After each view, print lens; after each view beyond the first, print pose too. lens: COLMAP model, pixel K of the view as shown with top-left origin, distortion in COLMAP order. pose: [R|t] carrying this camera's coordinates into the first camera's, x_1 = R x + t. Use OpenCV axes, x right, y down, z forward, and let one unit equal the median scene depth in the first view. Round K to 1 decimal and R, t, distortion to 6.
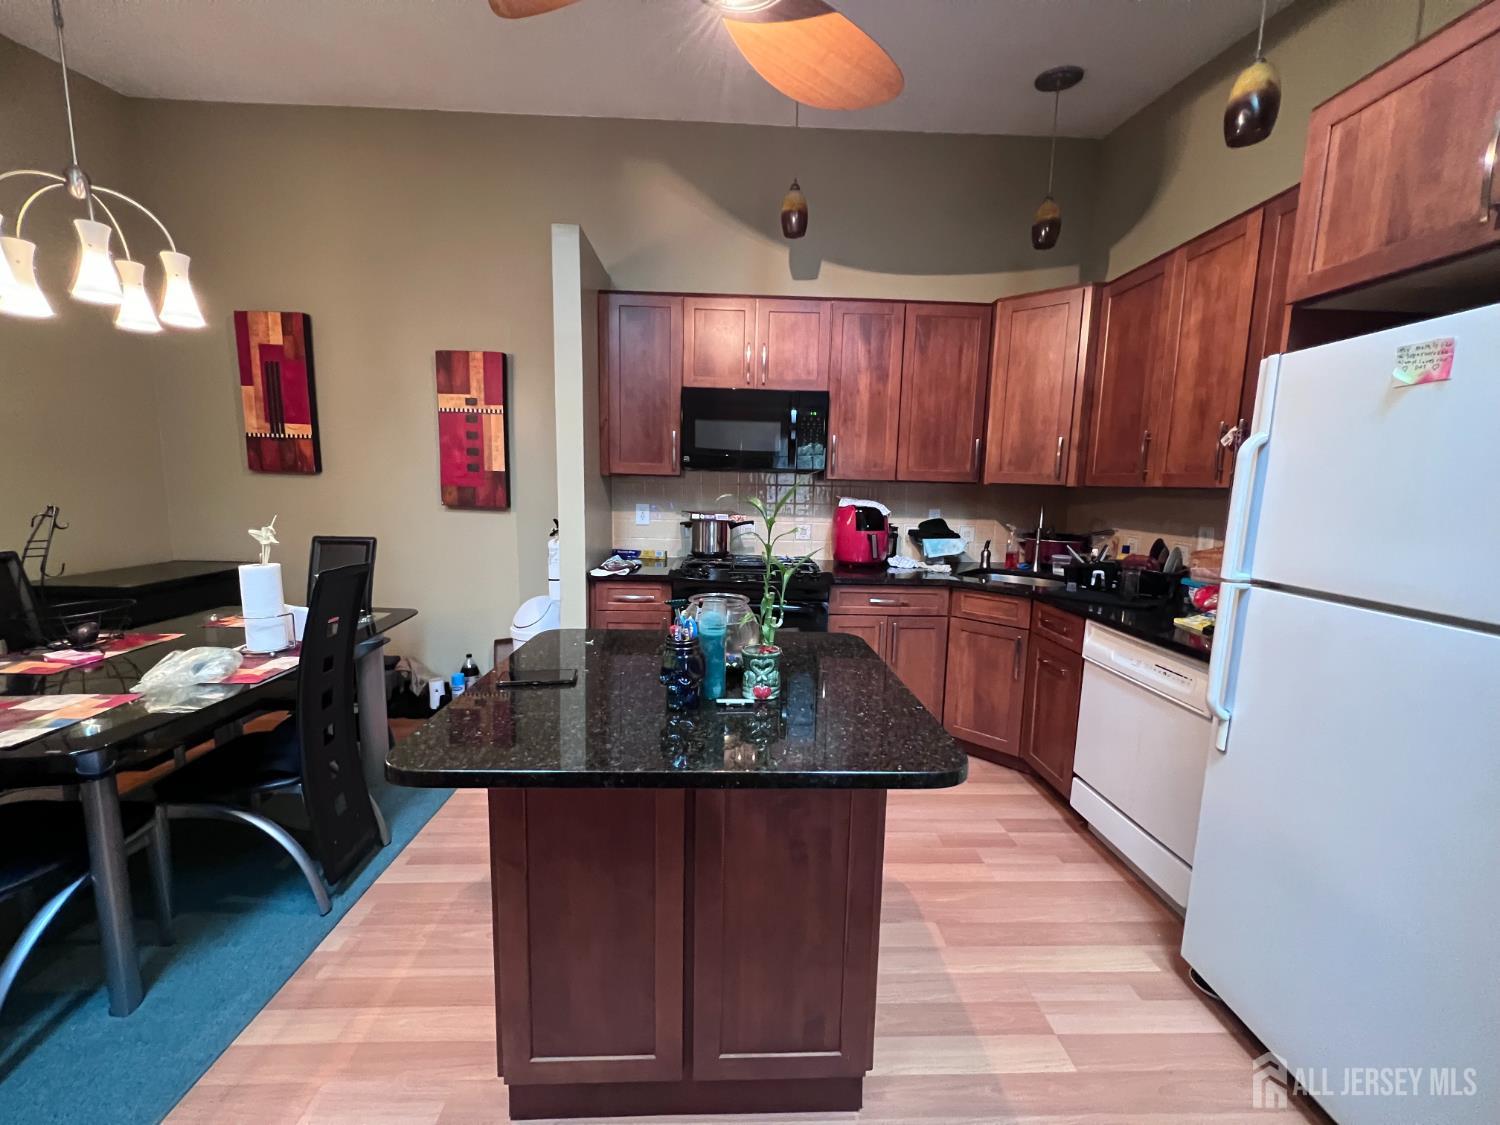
lens RADIAL K [[599.1, 0, 748.8], [0, 599.1, 560.5], [0, 0, 1]] dist [-0.002745, 0.000352]
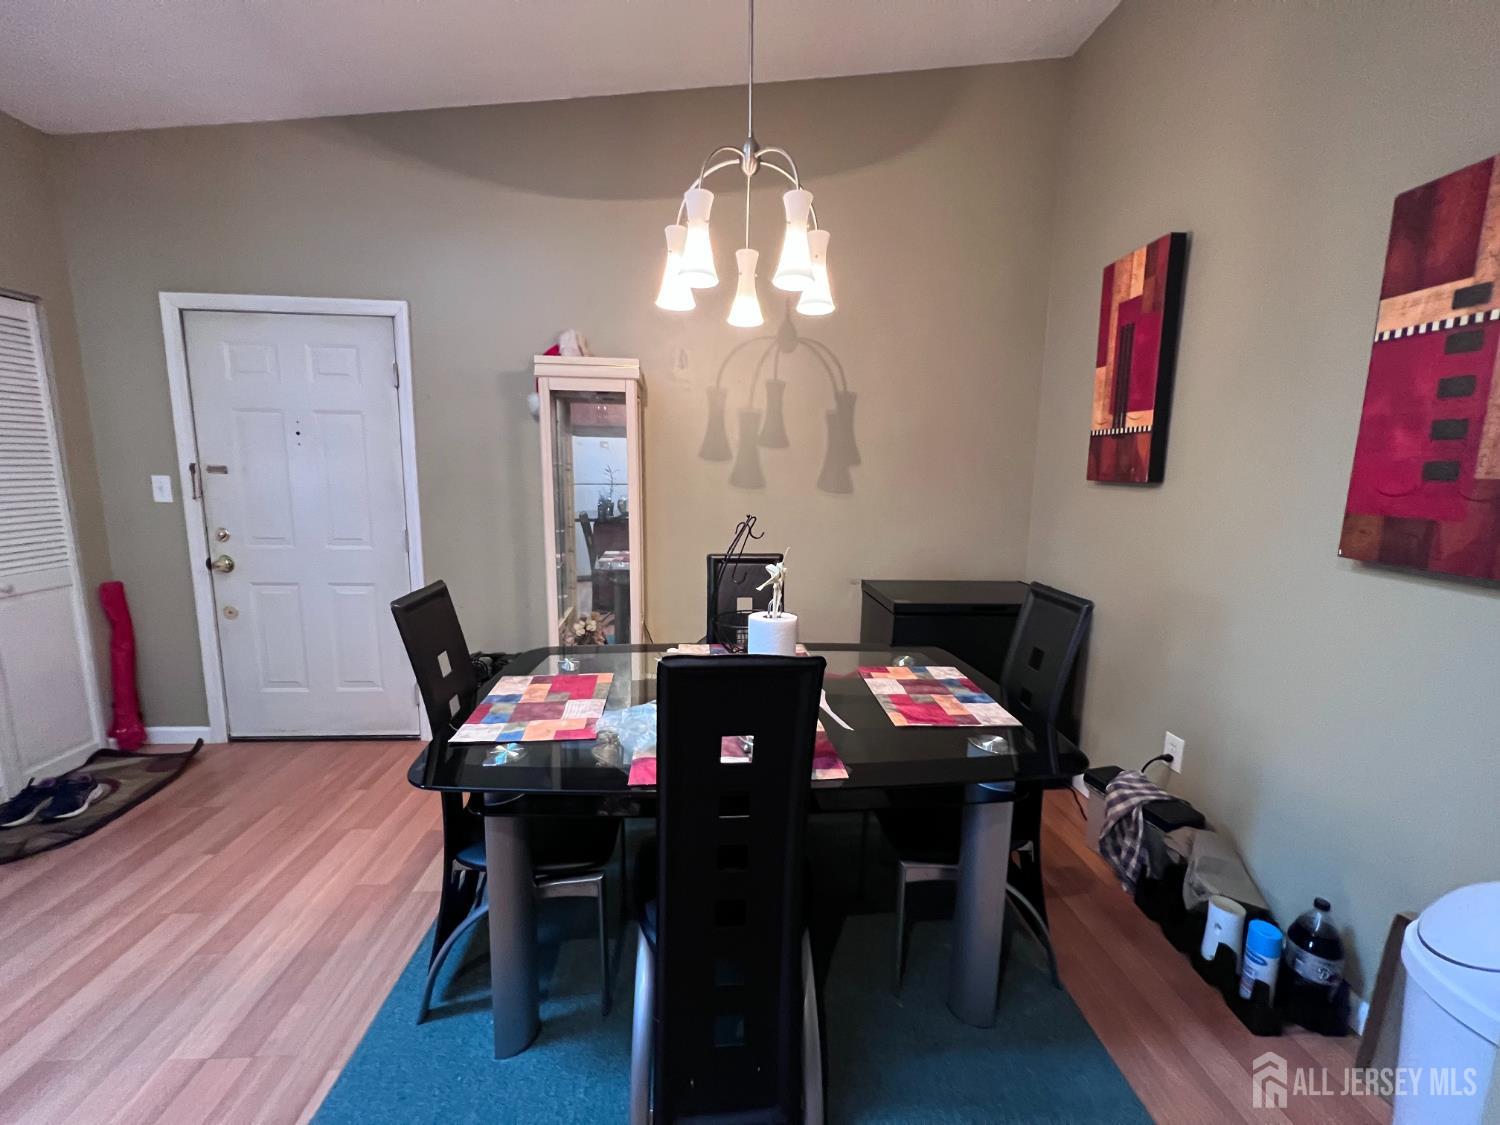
lens RADIAL K [[599.1, 0, 748.3], [0, 599.1, 558.1], [0, 0, 1]] dist [-0.002745, 0.000352]
pose [[0.034018, 0.122837, -0.991844, -0.090335], [-0.149034, 0.981945, 0.116500, -0.082349], [0.988247, 0.143855, 0.051711, 0.573584]]
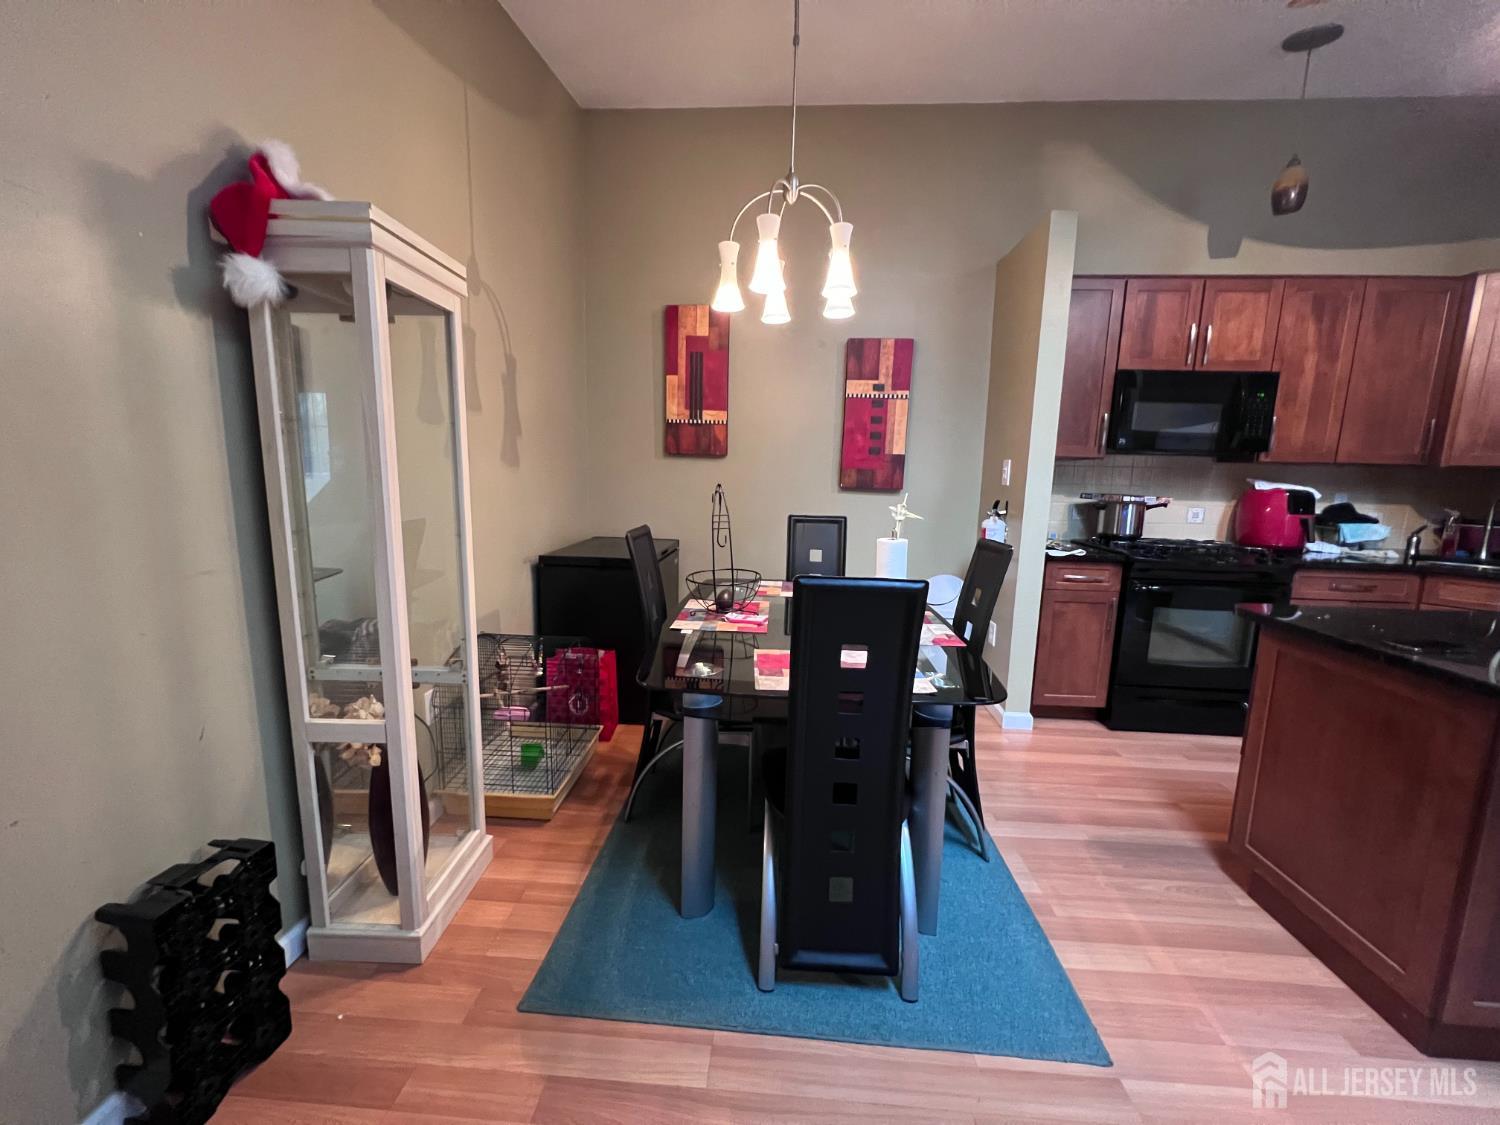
lens RADIAL K [[599.1, 0, 744.6], [0, 599.1, 560.4], [0, 0, 1]] dist [-0.002745, 0.000352]
pose [[0.994526, 0.015846, -0.103282, -0.602665], [-0.013740, 0.999683, 0.021076, 0.016983], [0.103583, -0.019541, 0.994429, -0.068013]]
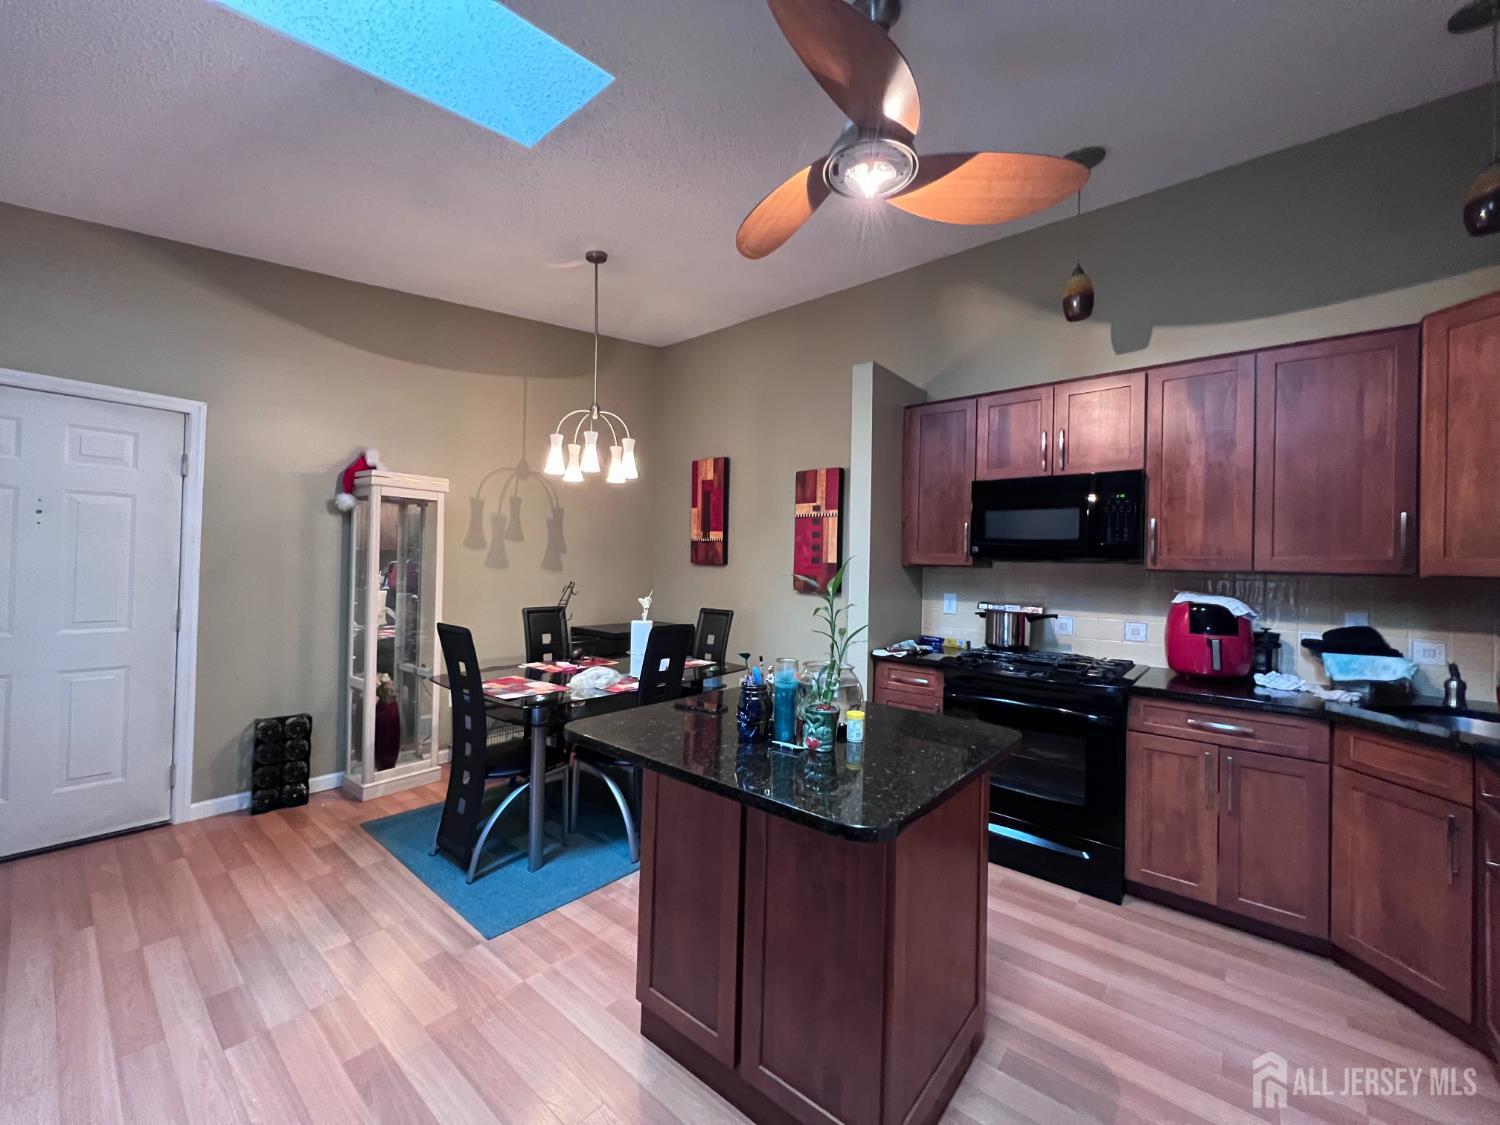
lens RADIAL K [[599.1, 0, 747.1], [0, 599.1, 559.6], [0, 0, 1]] dist [-0.002745, 0.000352]
pose [[0.741517, -0.010208, -0.670856, 0.277726], [-0.096938, 0.987763, -0.122179, 0.008441], [0.663894, 0.155629, 0.731453, 0.002601]]
